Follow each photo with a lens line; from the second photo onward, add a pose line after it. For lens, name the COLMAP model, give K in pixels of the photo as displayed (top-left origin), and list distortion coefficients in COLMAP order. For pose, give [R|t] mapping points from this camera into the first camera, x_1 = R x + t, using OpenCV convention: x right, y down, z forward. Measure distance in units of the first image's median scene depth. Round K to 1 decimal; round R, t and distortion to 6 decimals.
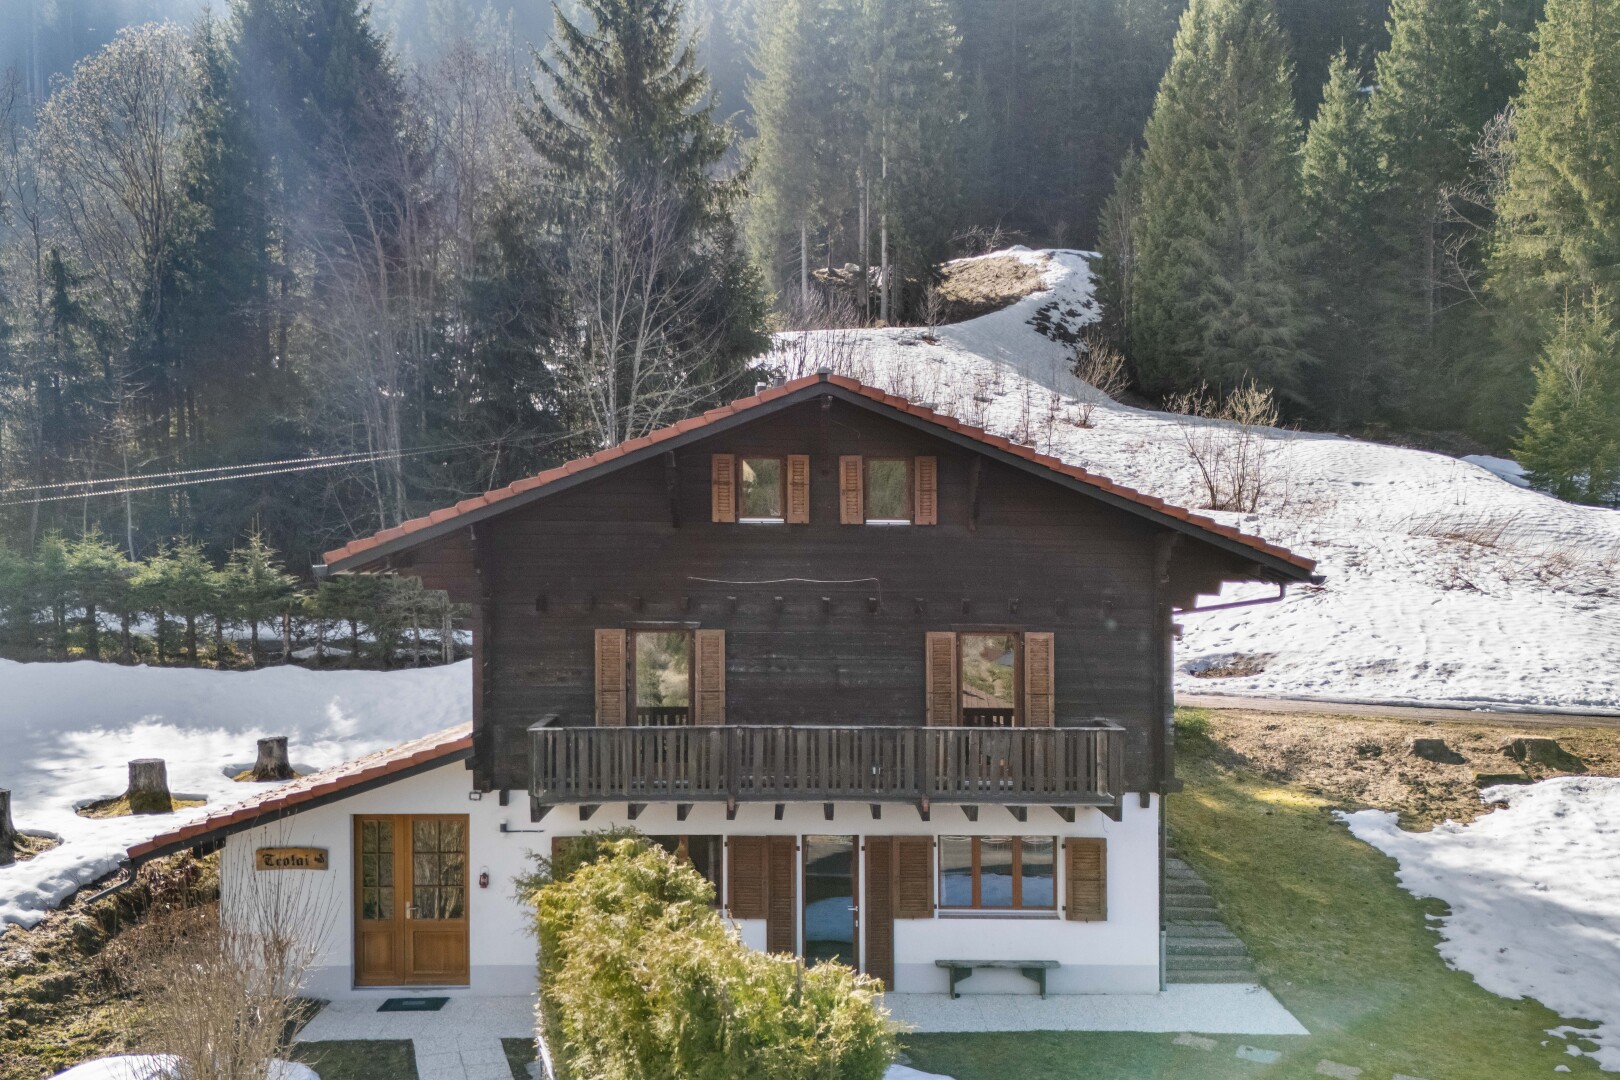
lens RADIAL K [[1498.7, 0, 809.7], [0, 1498.7, 622.0], [0, 0, 1]] dist [0.031830, 0.009534]
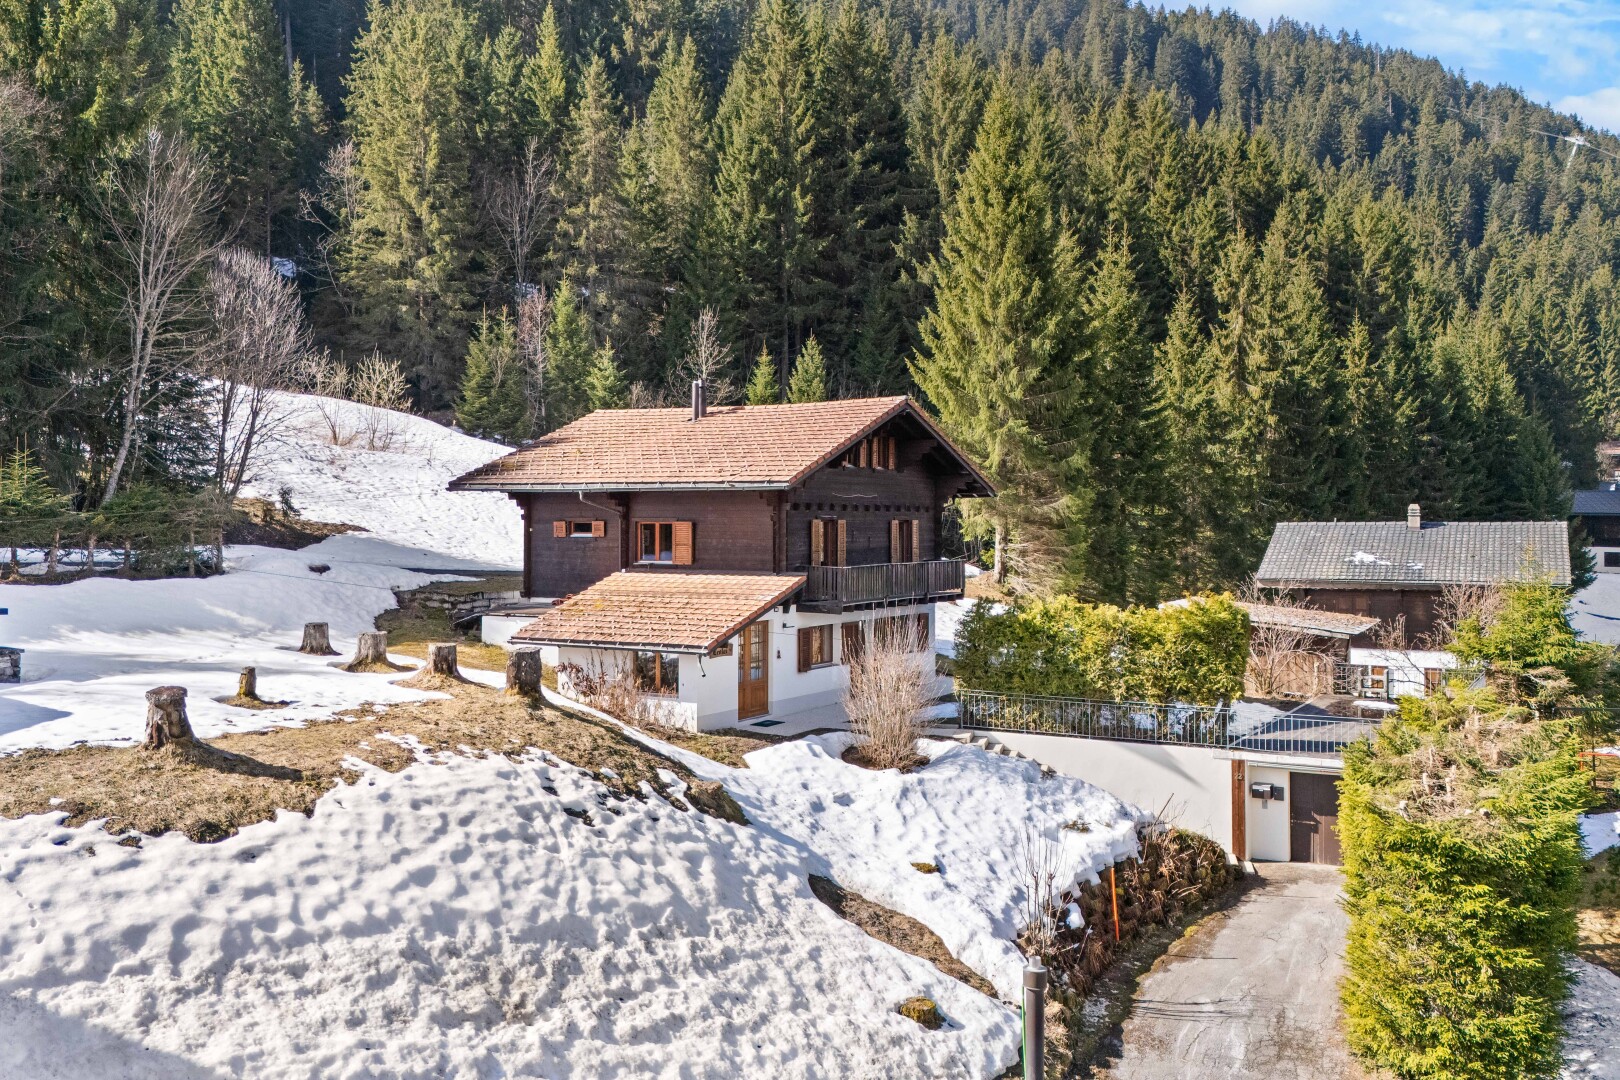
lens RADIAL K [[1475.0, 0, 810.0], [0, 1475.0, 540.0], [0, 0, 1]] dist [0.151435, -0.202595]
pose [[0.532052, -0.018858, 0.846502, -0.448828], [0.029830, 0.999549, 0.003519, 0.006372], [-0.846186, 0.023379, 0.532375, -0.002799]]
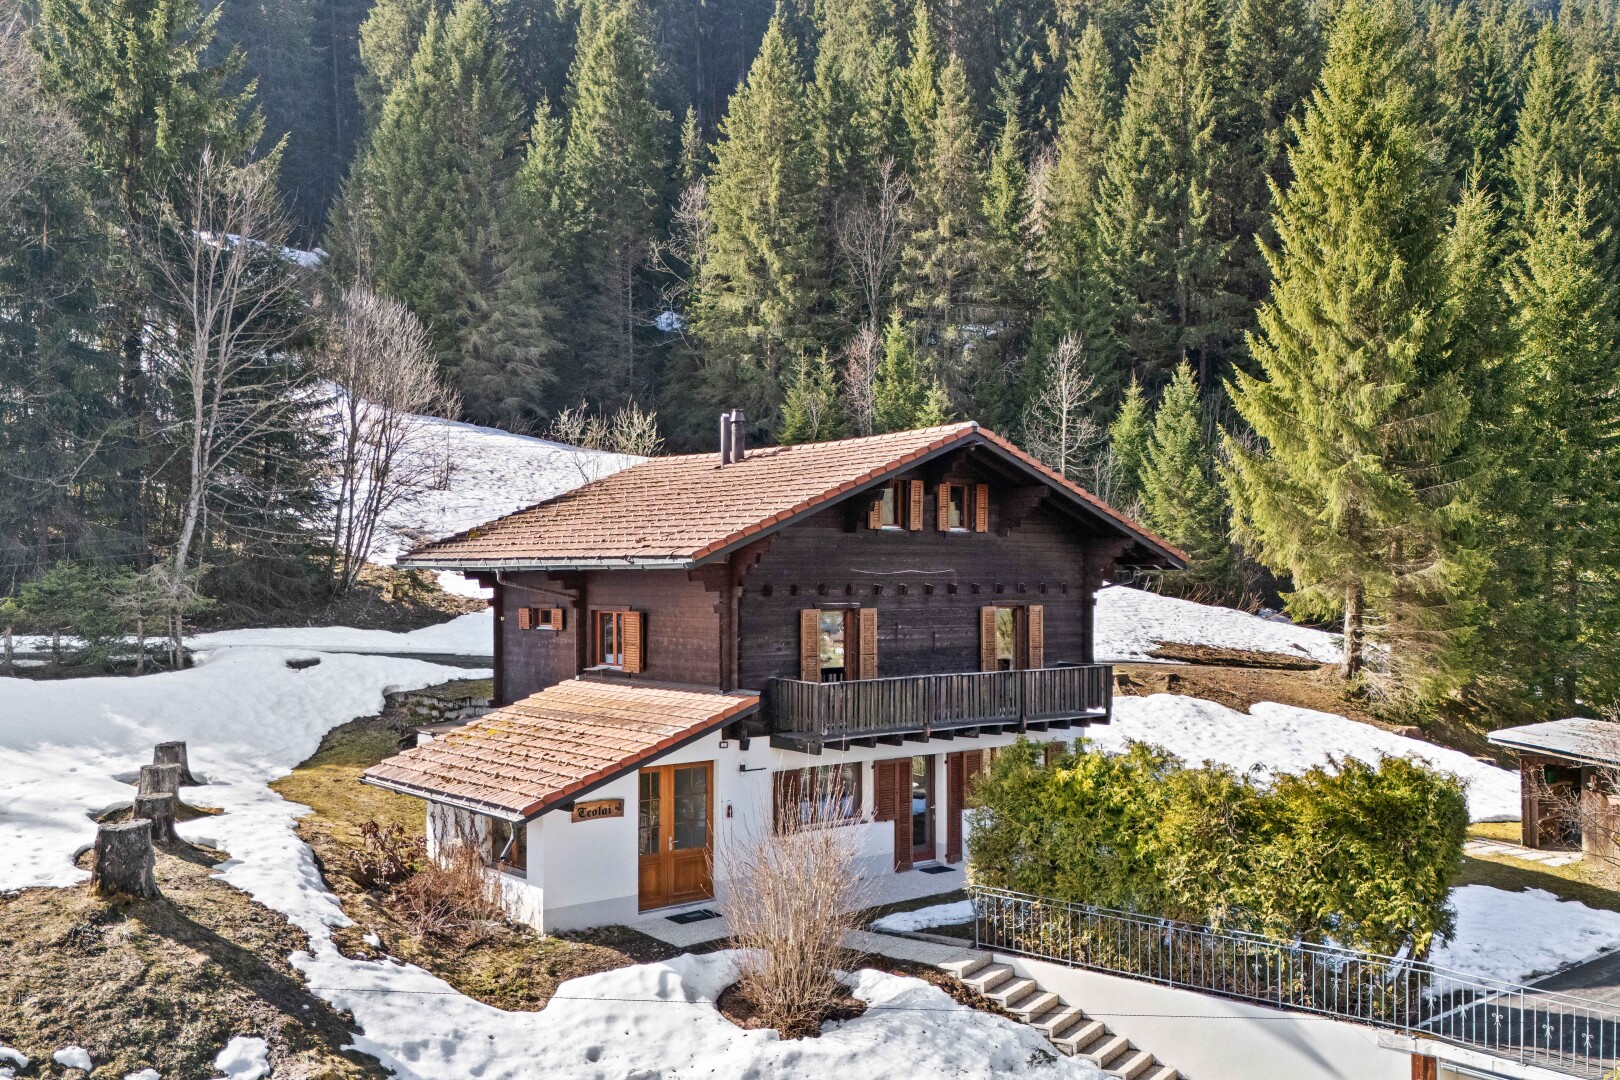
lens RADIAL K [[1503.8, 0, 811.8], [0, 1503.8, 623.8], [0, 0, 1]] dist [0.145770, -0.218945]
pose [[0.789308, -0.028598, 0.613331, -0.240445], [0.026732, 0.999568, 0.012205, 0.000272], [-0.613415, 0.006762, 0.789731, -0.010896]]
